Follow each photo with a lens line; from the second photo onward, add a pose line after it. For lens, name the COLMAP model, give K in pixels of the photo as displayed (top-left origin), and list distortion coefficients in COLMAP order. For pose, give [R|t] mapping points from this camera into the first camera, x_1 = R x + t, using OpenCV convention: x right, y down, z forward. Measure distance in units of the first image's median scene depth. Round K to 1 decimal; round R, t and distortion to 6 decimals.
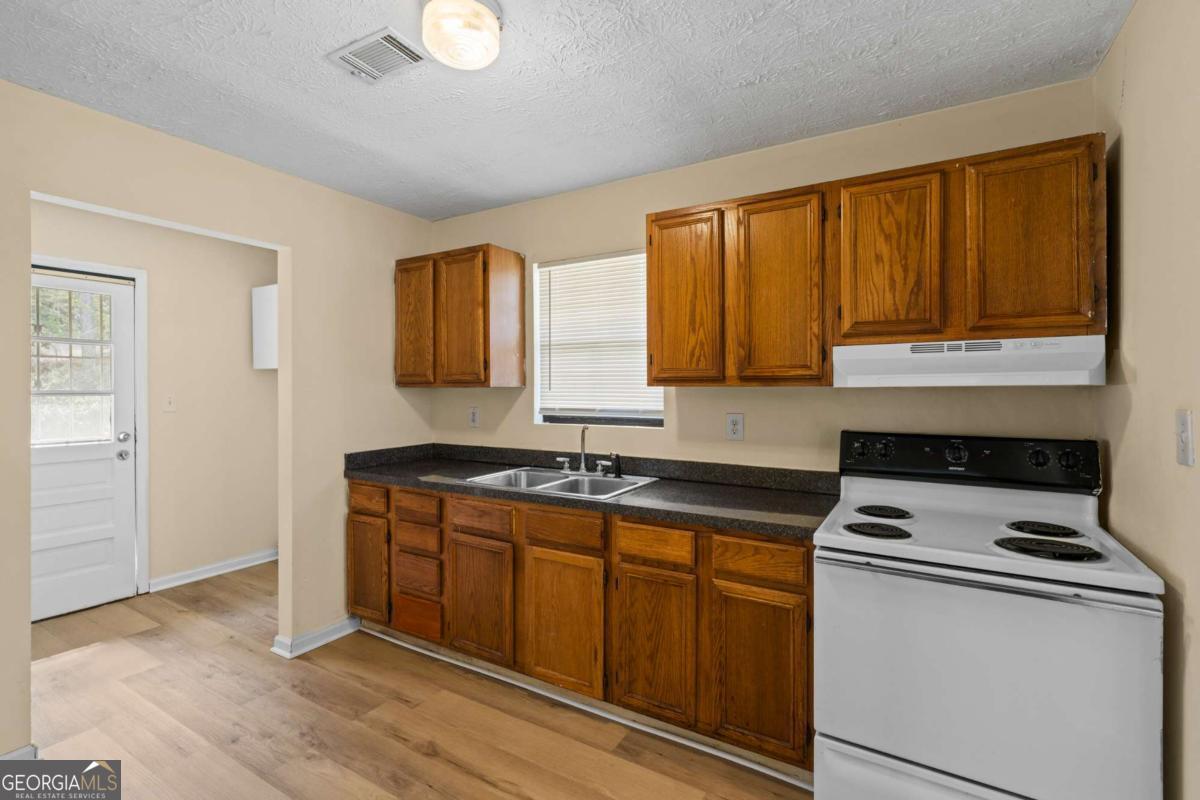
lens RADIAL K [[549.1, 0, 599.3], [0, 549.1, 389.7], [0, 0, 1]] dist [-0.002875, 0.000091]
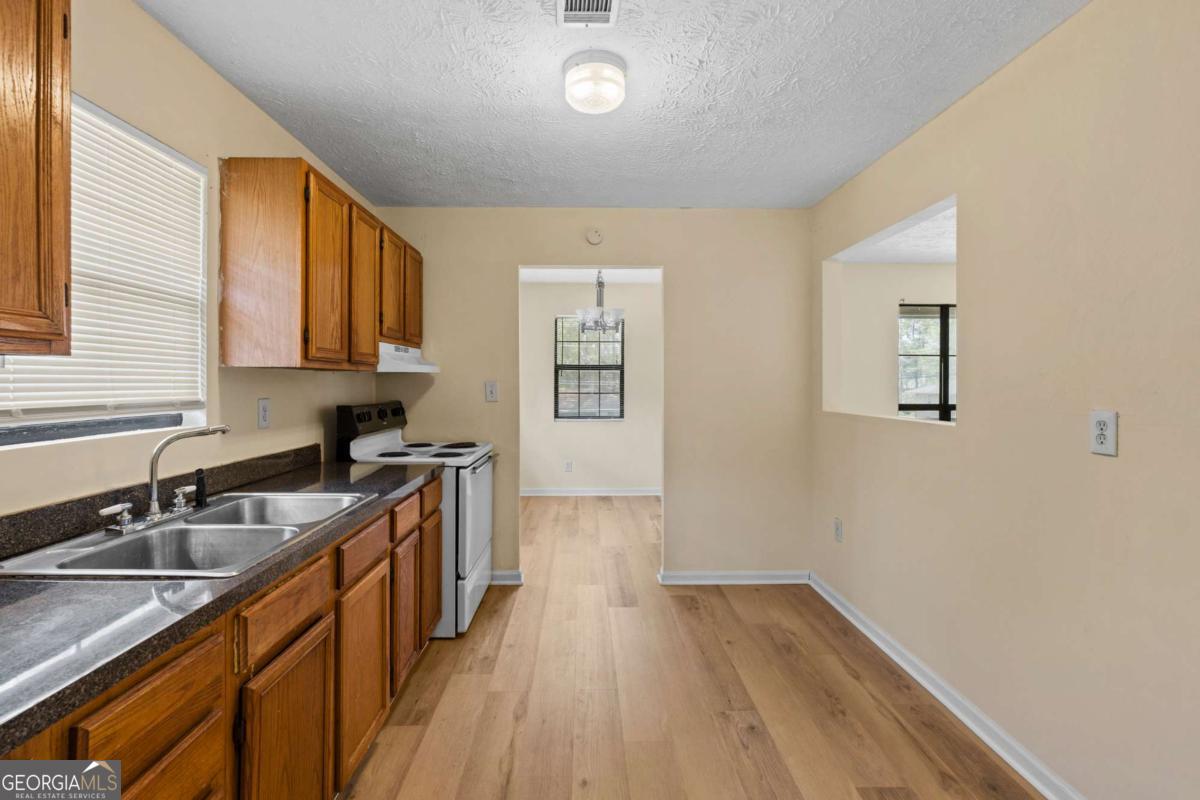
lens RADIAL K [[554.3, 0, 590.4], [0, 554.3, 387.1], [0, 0, 1]] dist [-0.002624, -0.000133]
pose [[-0.524679, -0.008735, 0.851255, -0.829094], [0.001262, 0.999938, 0.011039, 0.015095], [-0.851299, 0.006866, -0.524636, 1.044221]]
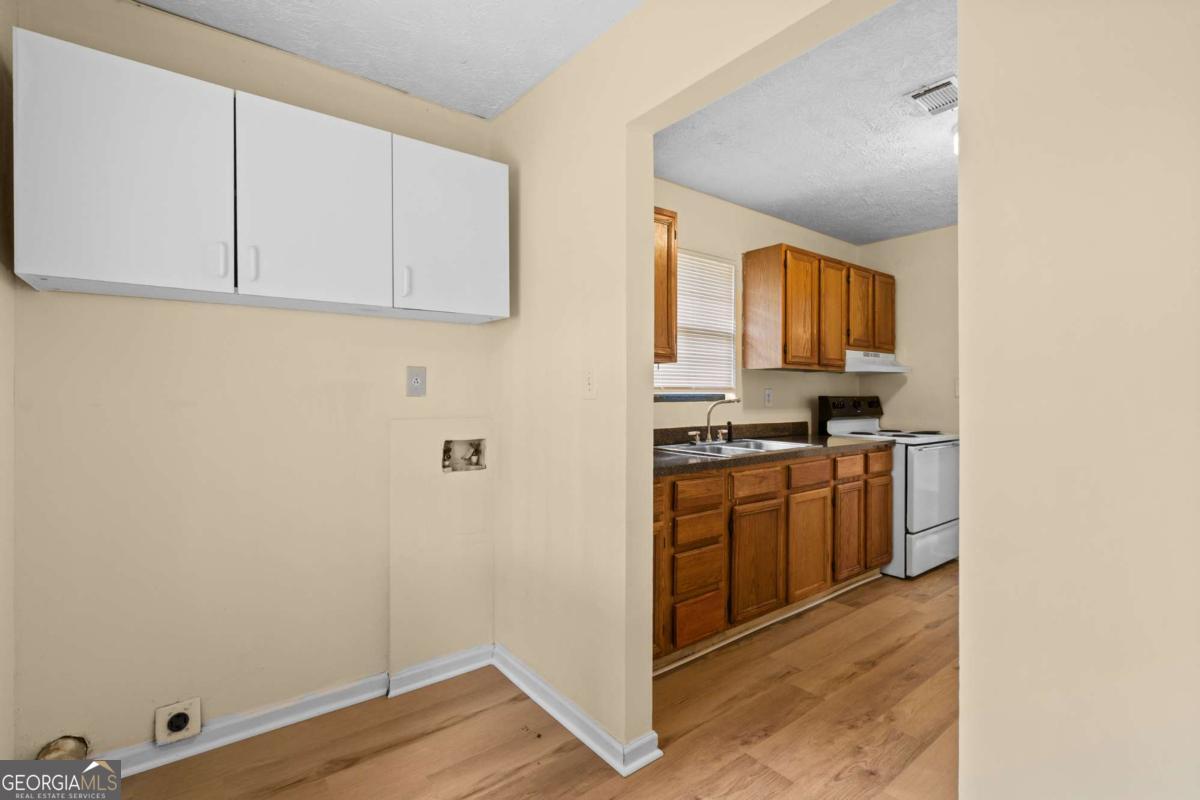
lens RADIAL K [[543.5, 0, 600.0], [0, 543.5, 400.0], [0, 0, 1]] dist [-0.002164, 0.000721]
pose [[0.361538, -0.005929, 0.932339, -1.320980], [0.006810, 0.999970, 0.003719, 0.065252], [-0.932333, 0.005005, 0.361567, 0.913320]]
